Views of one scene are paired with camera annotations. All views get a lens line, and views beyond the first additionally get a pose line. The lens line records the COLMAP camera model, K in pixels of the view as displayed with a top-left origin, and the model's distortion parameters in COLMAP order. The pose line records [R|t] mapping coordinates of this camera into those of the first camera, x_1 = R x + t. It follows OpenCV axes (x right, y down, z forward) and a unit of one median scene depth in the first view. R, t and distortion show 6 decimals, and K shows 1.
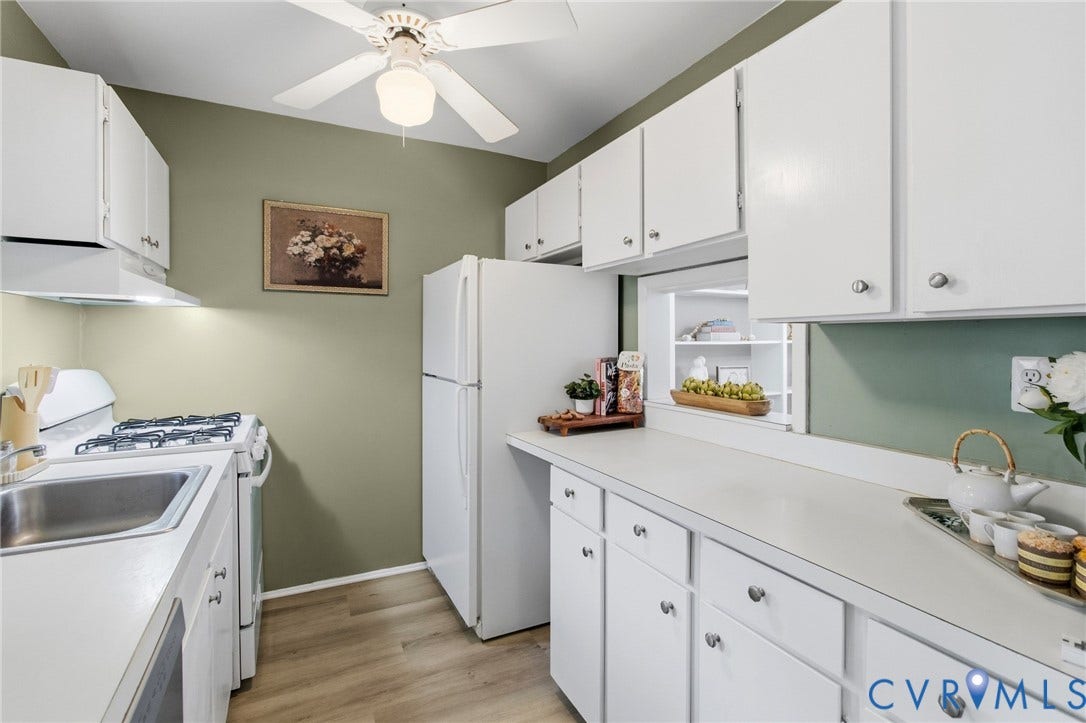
lens RADIAL K [[506.0, 0, 539.5], [0, 506.0, 342.1], [0, 0, 1]] dist [0.012146, -0.000729]
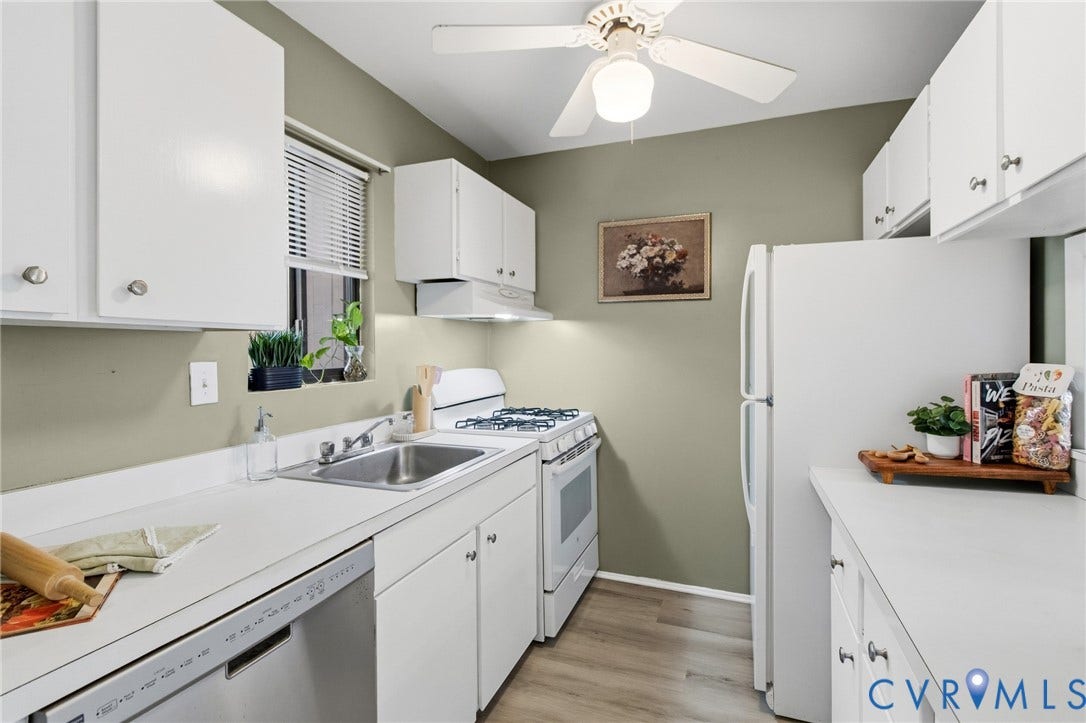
lens RADIAL K [[506.0, 0, 547.2], [0, 506.0, 348.4], [0, 0, 1]] dist [0.012146, -0.000729]
pose [[0.686109, -0.001192, -0.727498, 0.220391], [0.001401, 0.999999, -0.000318, -0.000702], [0.727497, -0.000801, 0.686110, 0.162500]]
